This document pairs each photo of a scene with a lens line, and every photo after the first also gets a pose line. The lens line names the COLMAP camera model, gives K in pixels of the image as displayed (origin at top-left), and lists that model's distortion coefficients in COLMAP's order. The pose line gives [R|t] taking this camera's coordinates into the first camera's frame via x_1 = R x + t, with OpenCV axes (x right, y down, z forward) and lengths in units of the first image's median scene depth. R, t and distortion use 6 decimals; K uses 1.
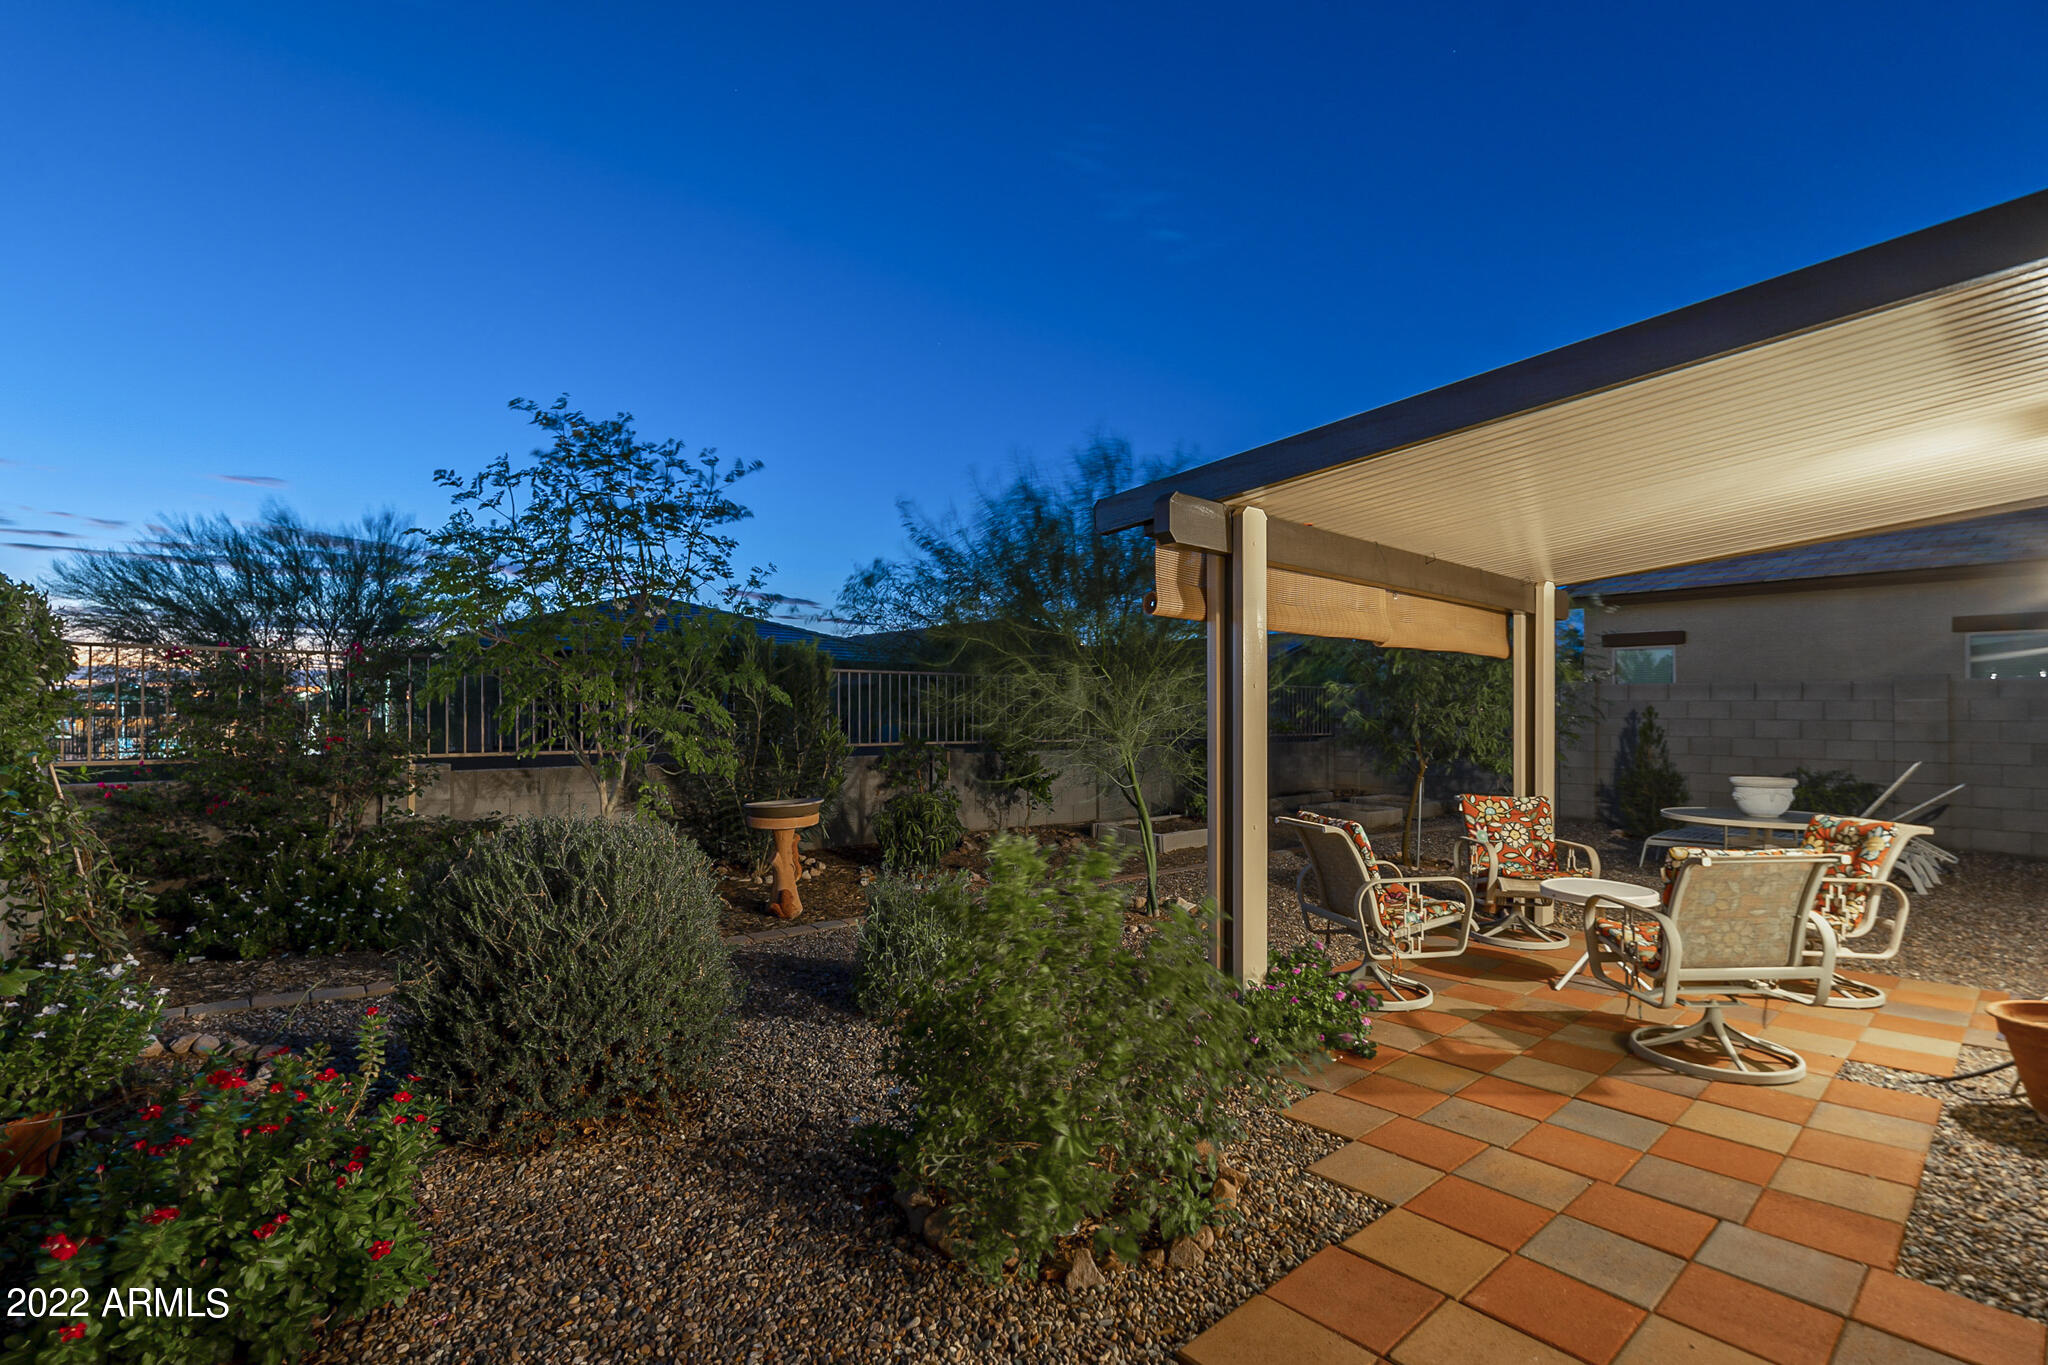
lens RADIAL K [[940.8, 0, 1019.2], [0, 940.8, 717.4], [0, 0, 1]] dist [0.000068, -0.000018]
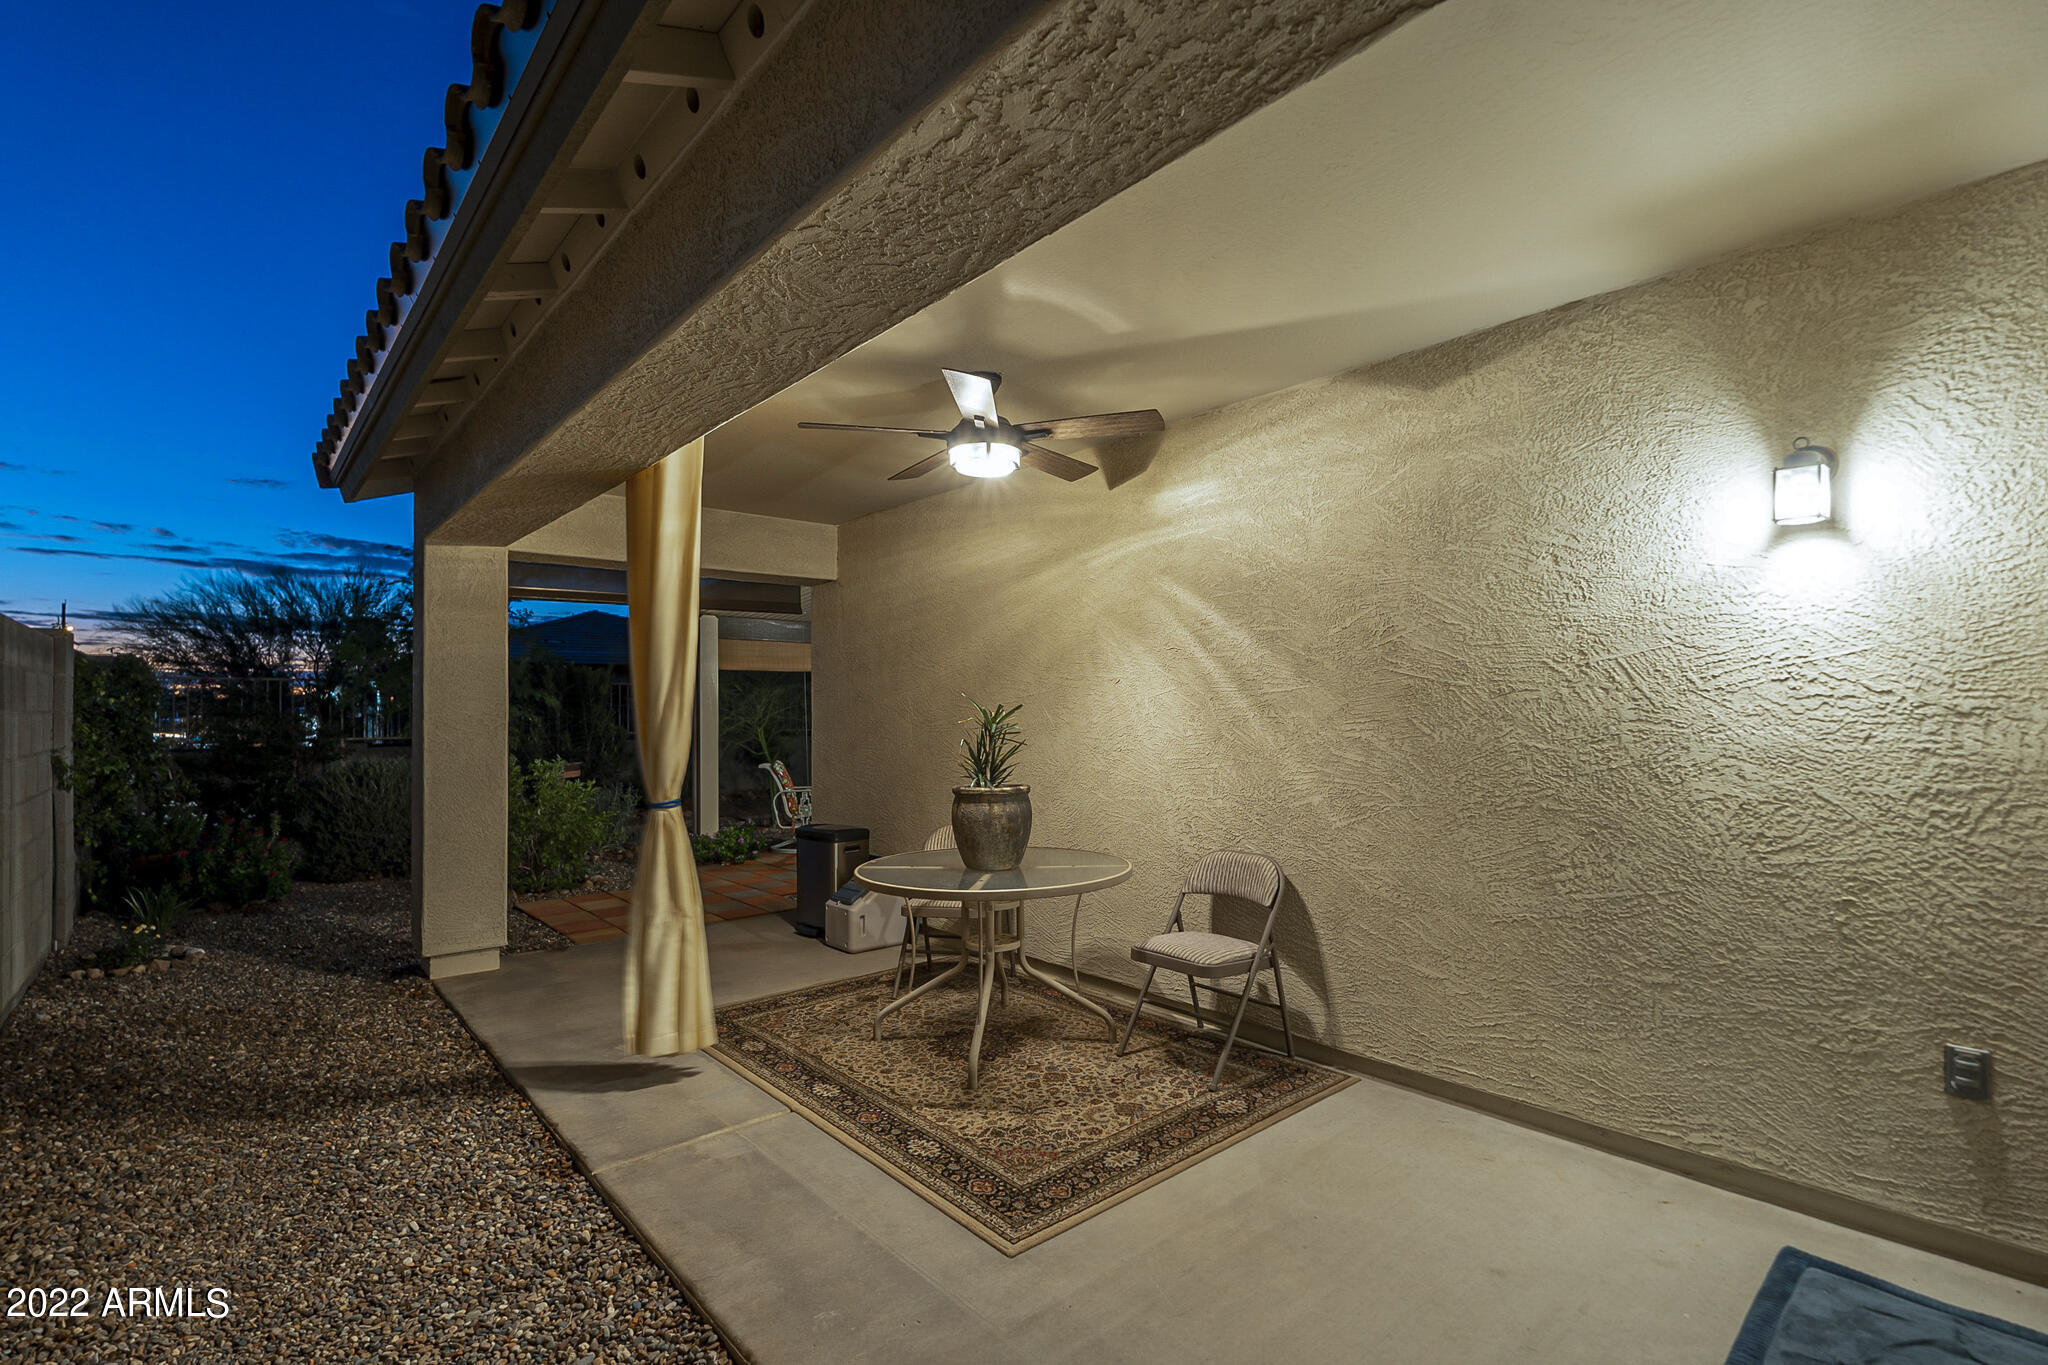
lens RADIAL K [[917.5, 0, 1029.5], [0, 917.5, 699.0], [0, 0, 1]] dist [0.001072, 0.000144]
pose [[0.999960, -0.006073, 0.006638, 0.748560], [0.006155, 0.999903, -0.012454, -0.002383], [-0.006562, 0.012495, 0.999900, -0.860534]]
